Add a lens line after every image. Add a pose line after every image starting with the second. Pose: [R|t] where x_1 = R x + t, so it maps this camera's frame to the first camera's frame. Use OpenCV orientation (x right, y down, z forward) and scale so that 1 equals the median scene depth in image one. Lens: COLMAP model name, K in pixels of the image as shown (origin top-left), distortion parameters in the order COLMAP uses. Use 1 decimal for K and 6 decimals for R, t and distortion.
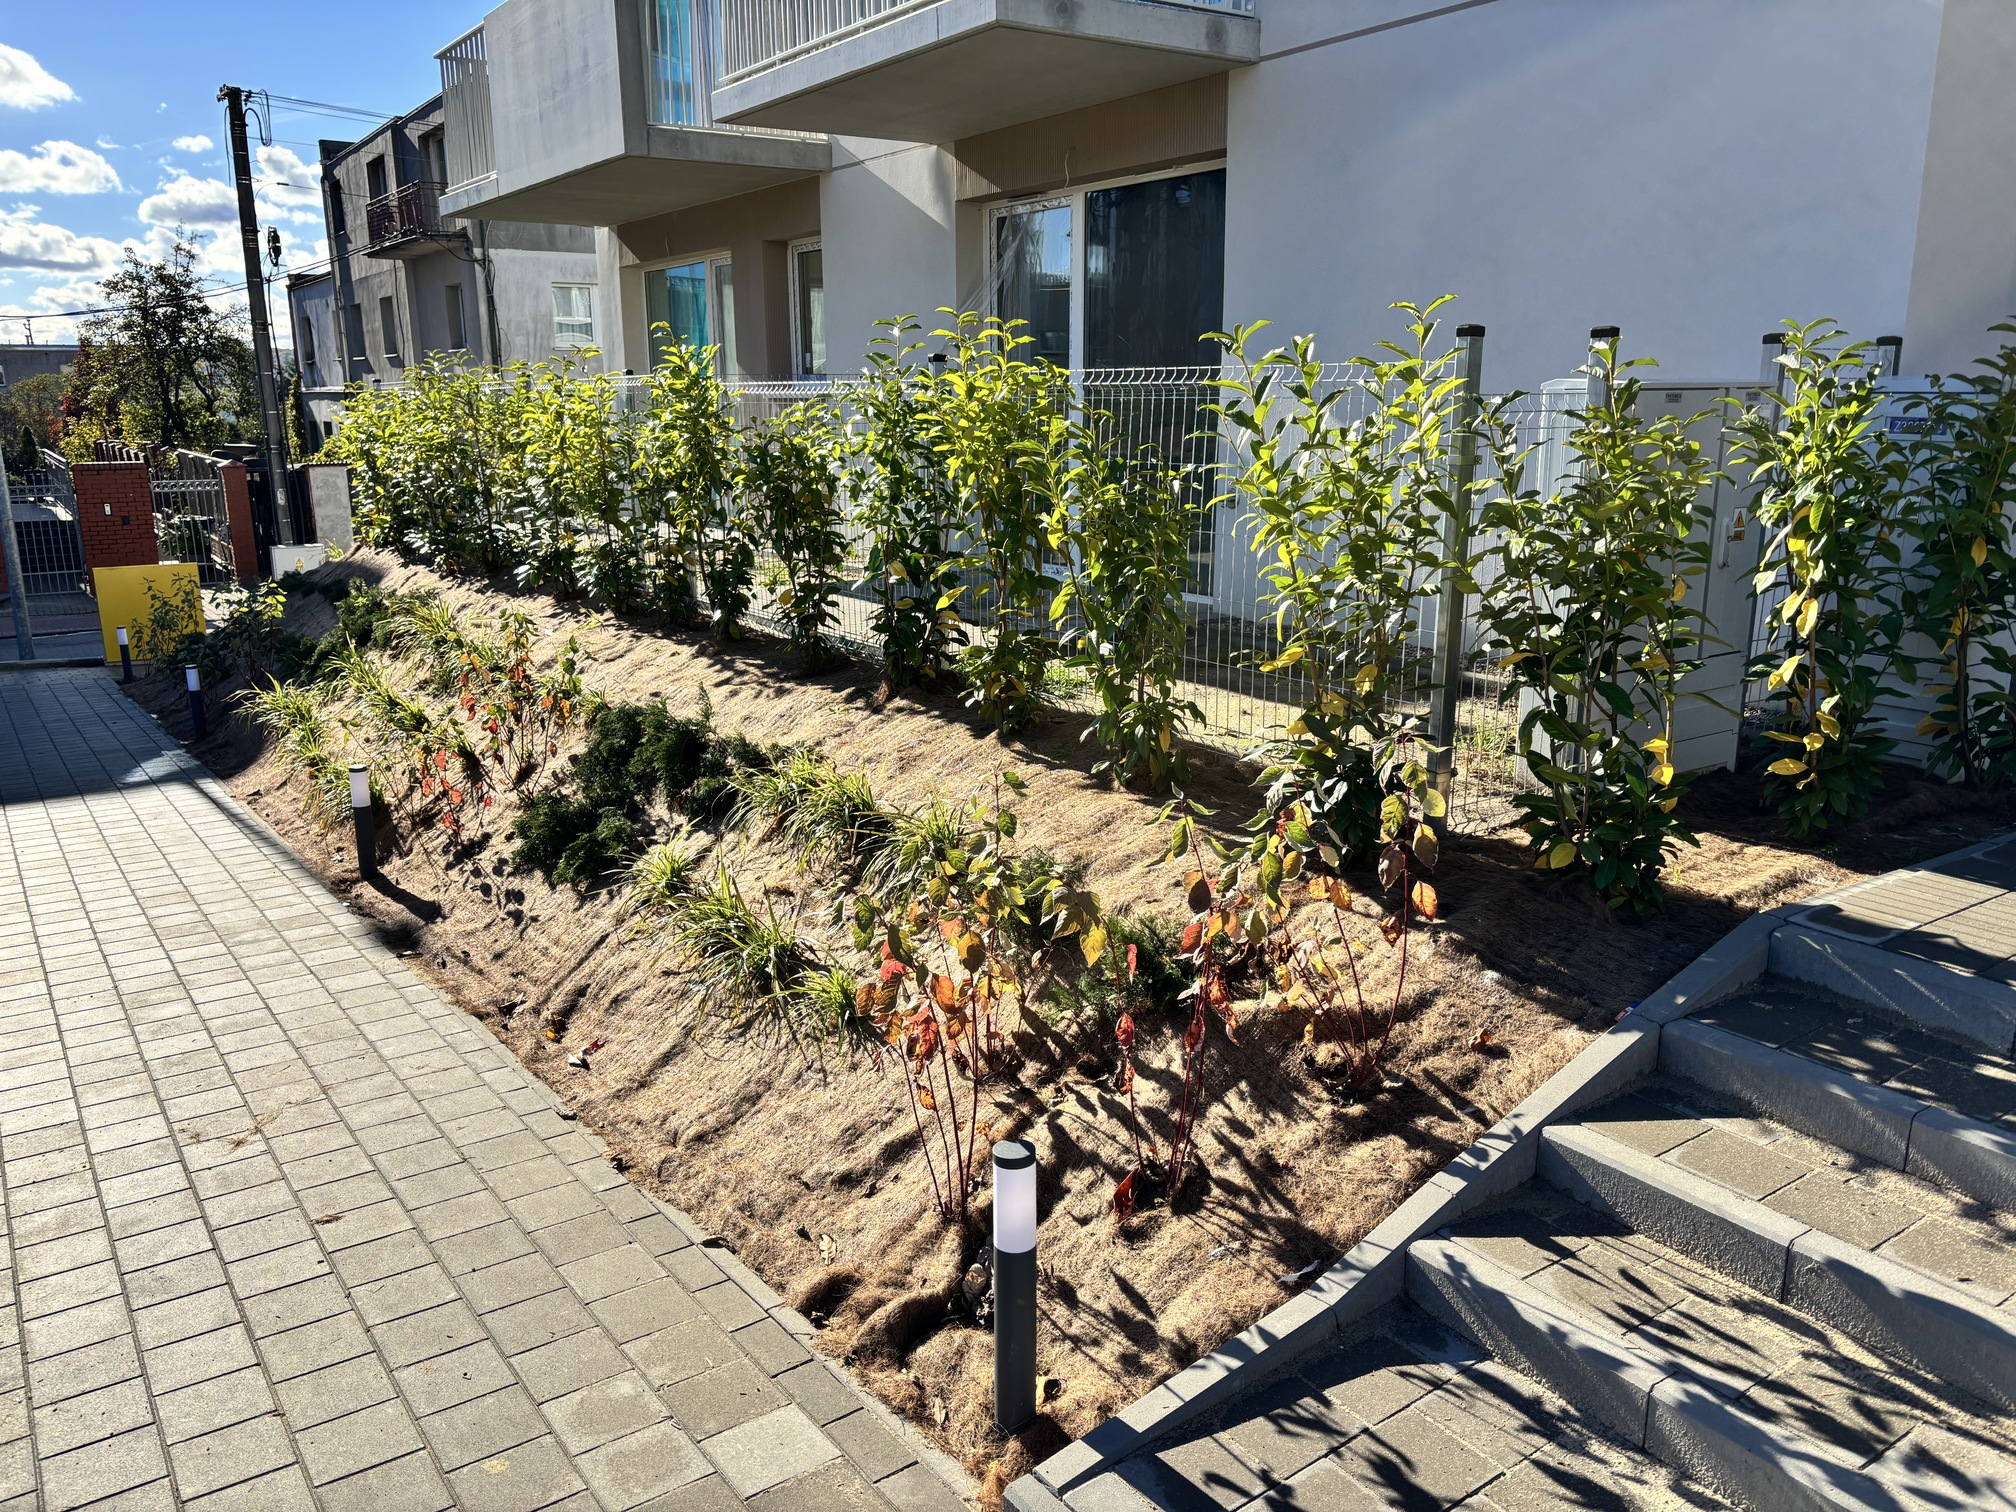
lens RADIAL K [[1525.7, 0, 998.2], [0, 1525.7, 747.2], [0, 0, 1]] dist [0.025815, -0.016563]
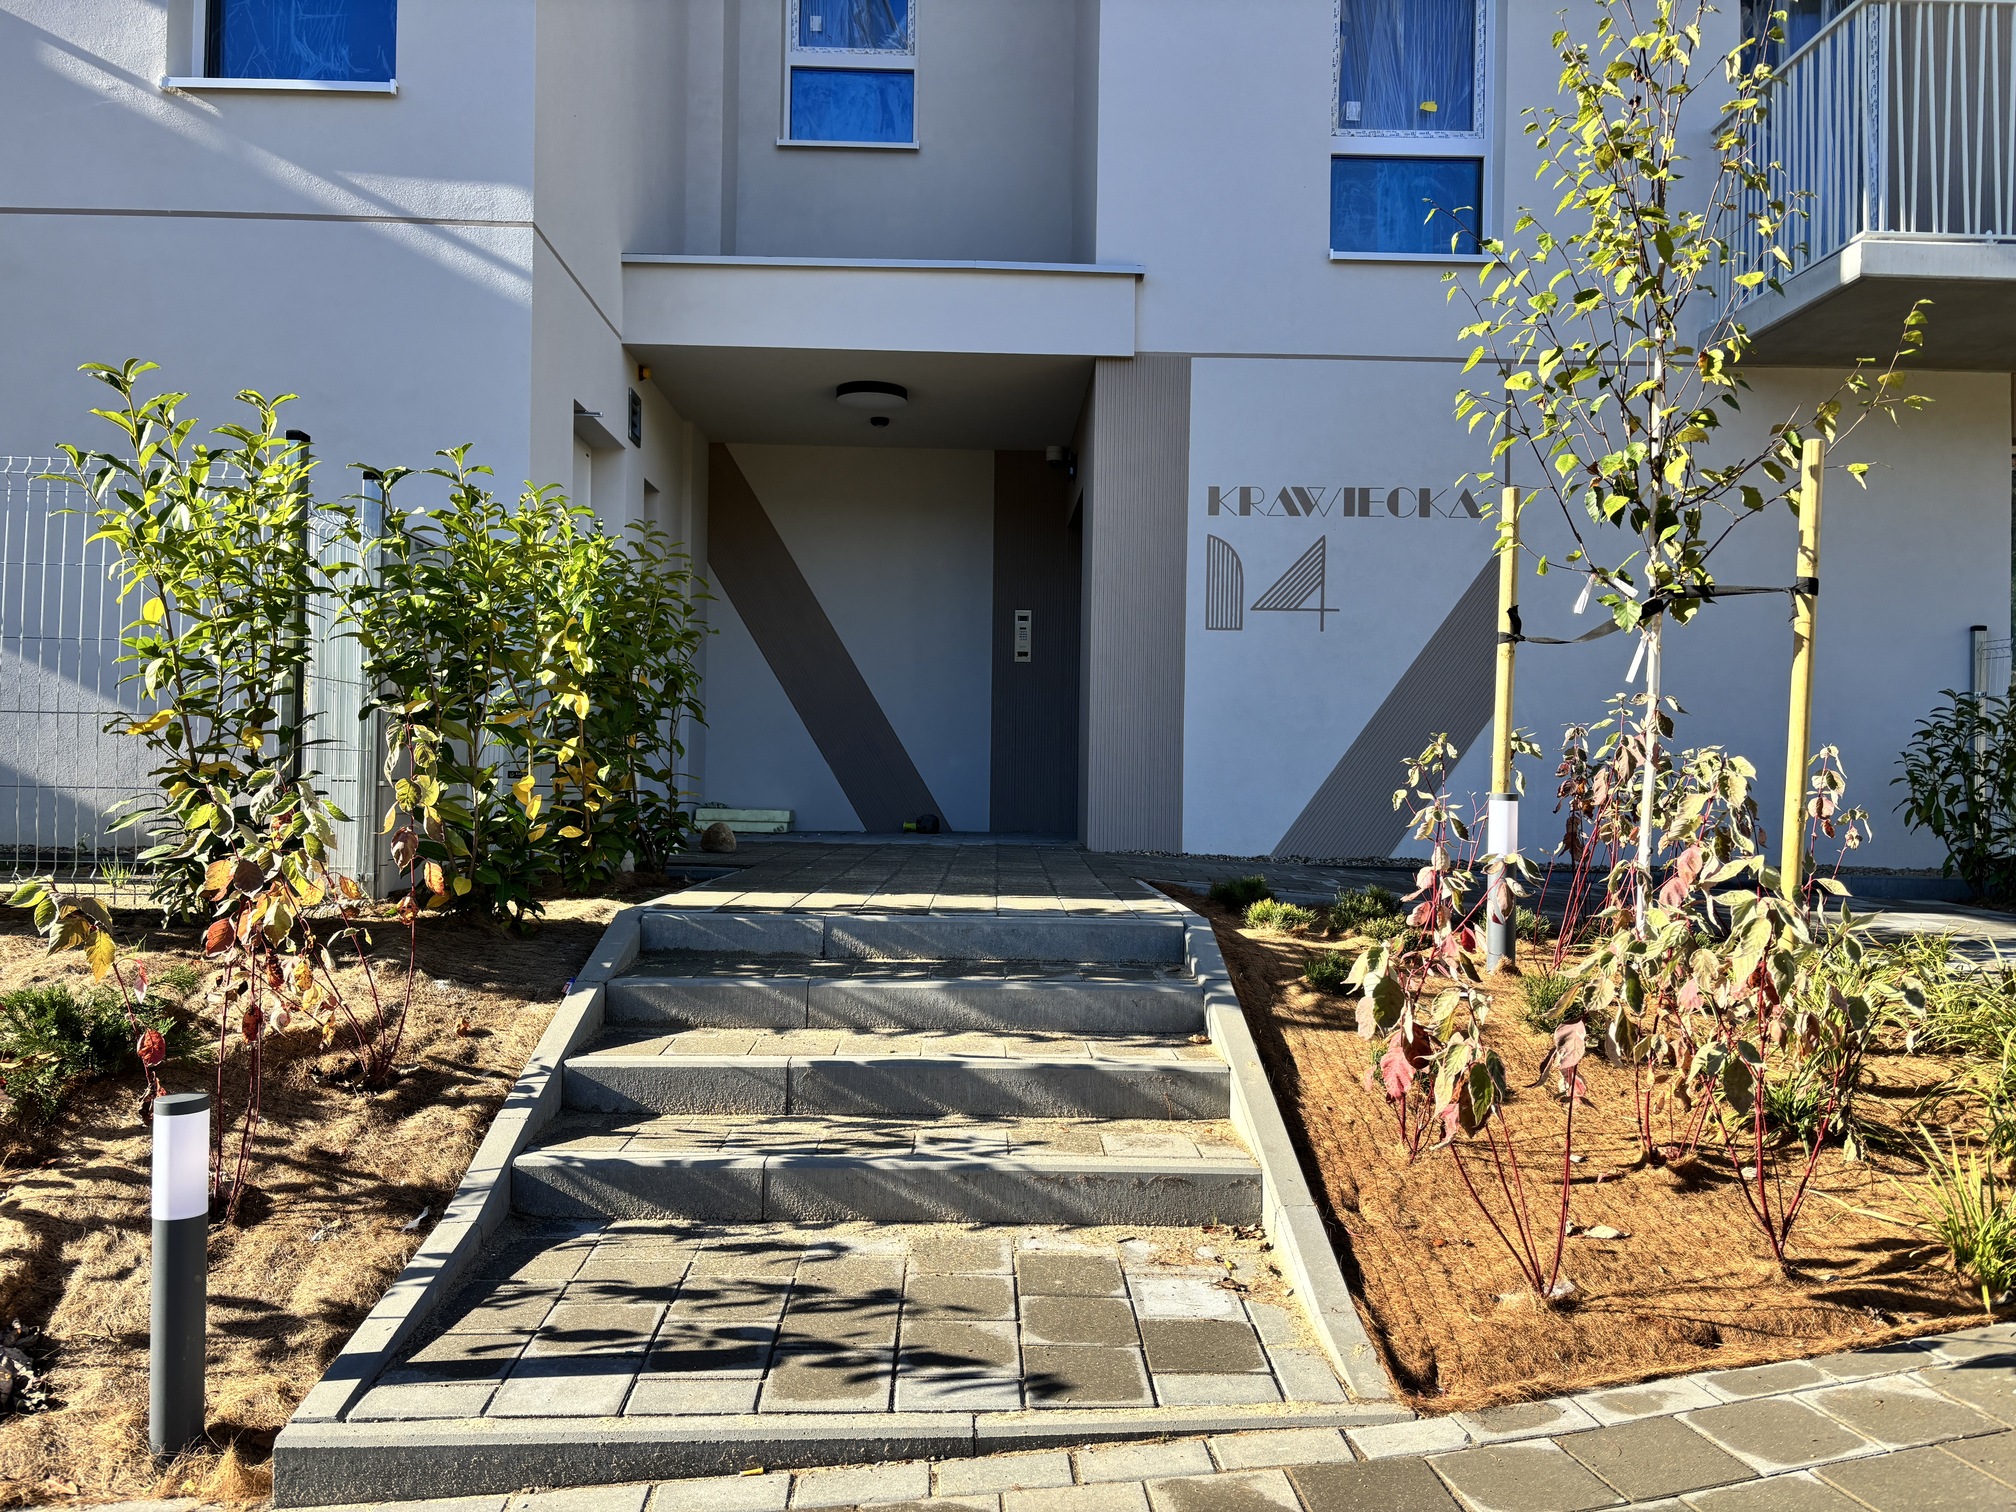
lens RADIAL K [[1525.7, 0, 997.8], [0, 1525.7, 766.9], [0, 0, 1]] dist [0.025815, -0.016563]
pose [[0.541927, 0.023265, 0.840104, -0.425980], [0.171868, 0.975423, -0.137879, 0.248098], [-0.822665, 0.219108, 0.524609, 0.096664]]
